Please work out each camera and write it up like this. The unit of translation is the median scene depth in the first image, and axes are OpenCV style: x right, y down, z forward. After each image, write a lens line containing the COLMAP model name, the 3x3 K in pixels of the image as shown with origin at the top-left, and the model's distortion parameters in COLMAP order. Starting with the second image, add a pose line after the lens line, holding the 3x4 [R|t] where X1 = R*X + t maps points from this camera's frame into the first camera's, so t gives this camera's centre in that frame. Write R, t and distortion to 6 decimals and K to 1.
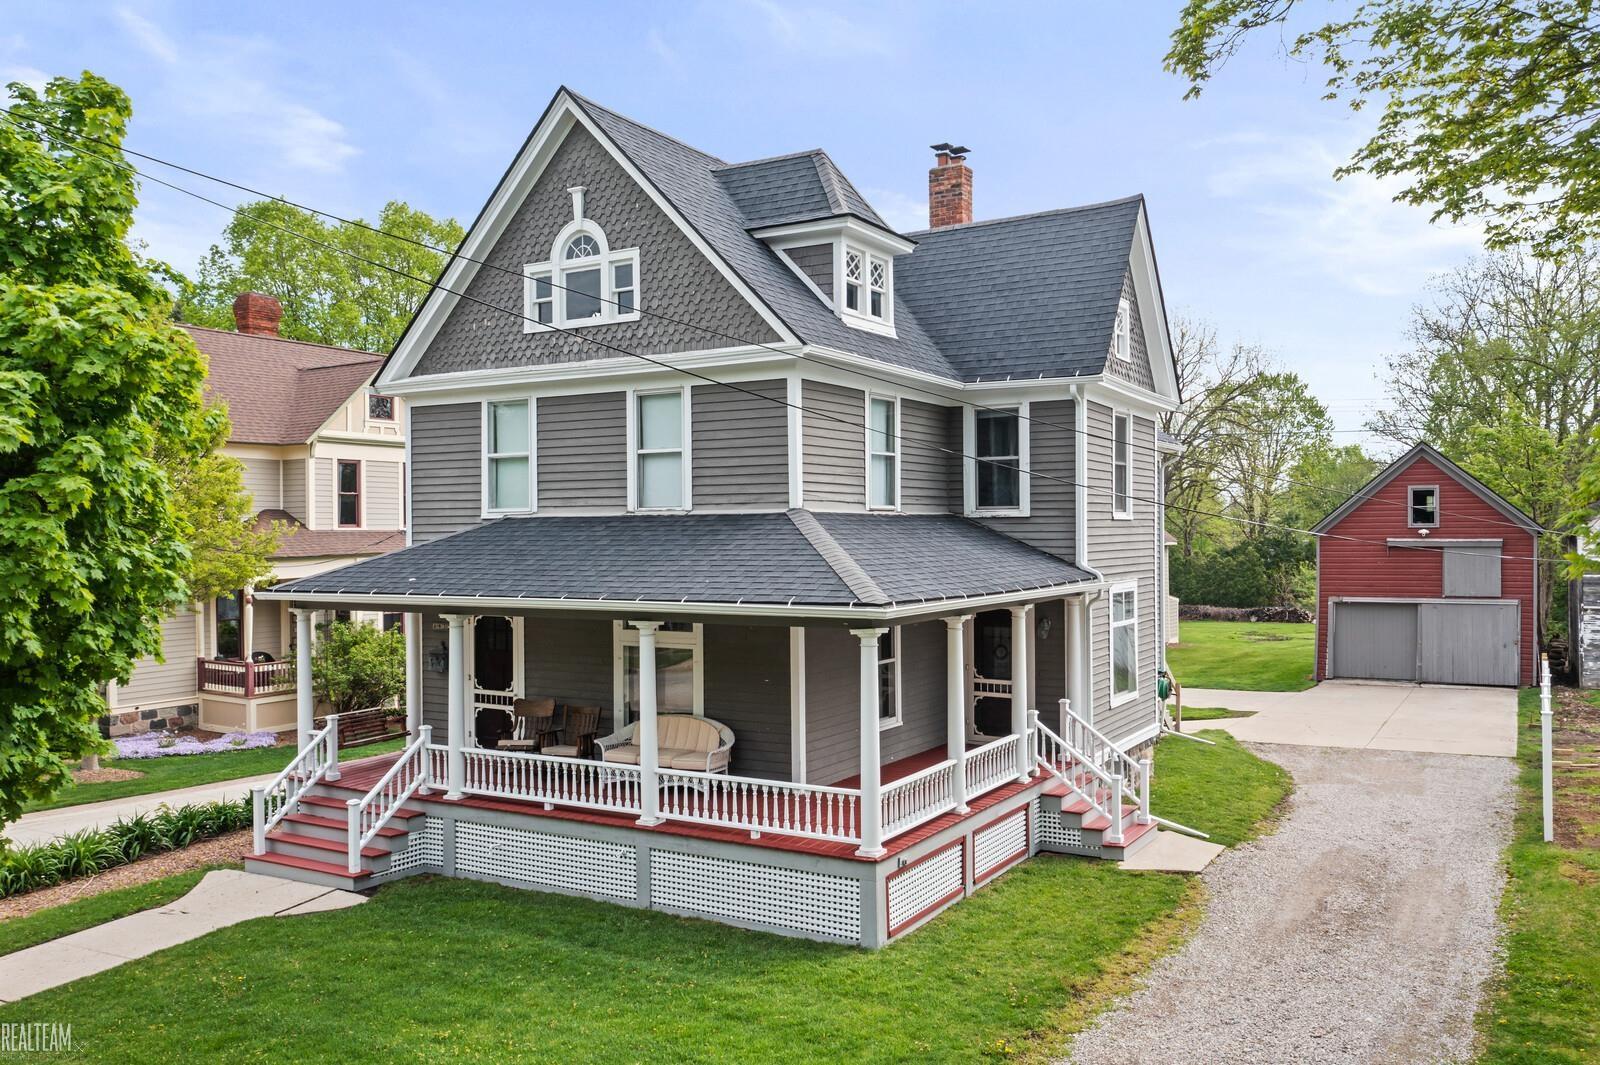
lens RADIAL K [[1274.2, 0, 802.3], [0, 1274.2, 533.6], [0, 0, 1]] dist [-0.004652, -0.002114]
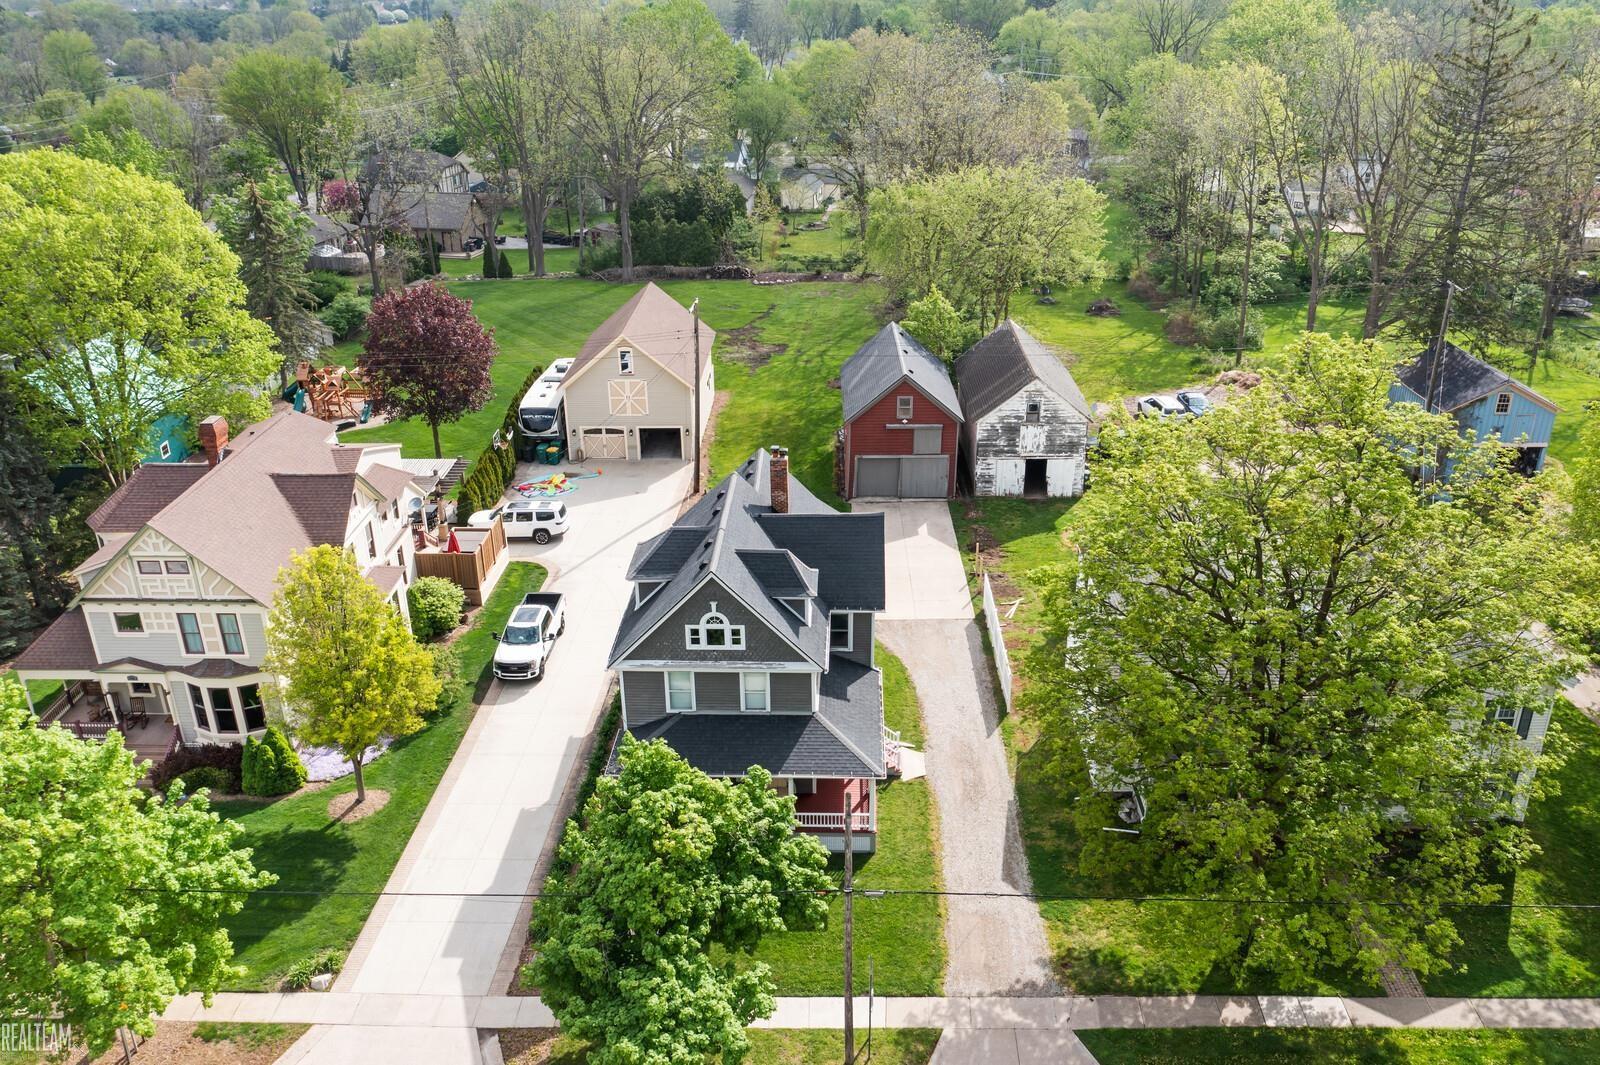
lens RADIAL K [[1274.2, 0, 799.7], [0, 1274.2, 533.4], [0, 0, 1]] dist [-0.004652, -0.002114]
pose [[0.878179, -0.203471, 0.432899, -1.074759], [0.007626, 0.910858, 0.412650, -1.412679], [-0.478272, -0.359079, 0.801448, -1.028077]]
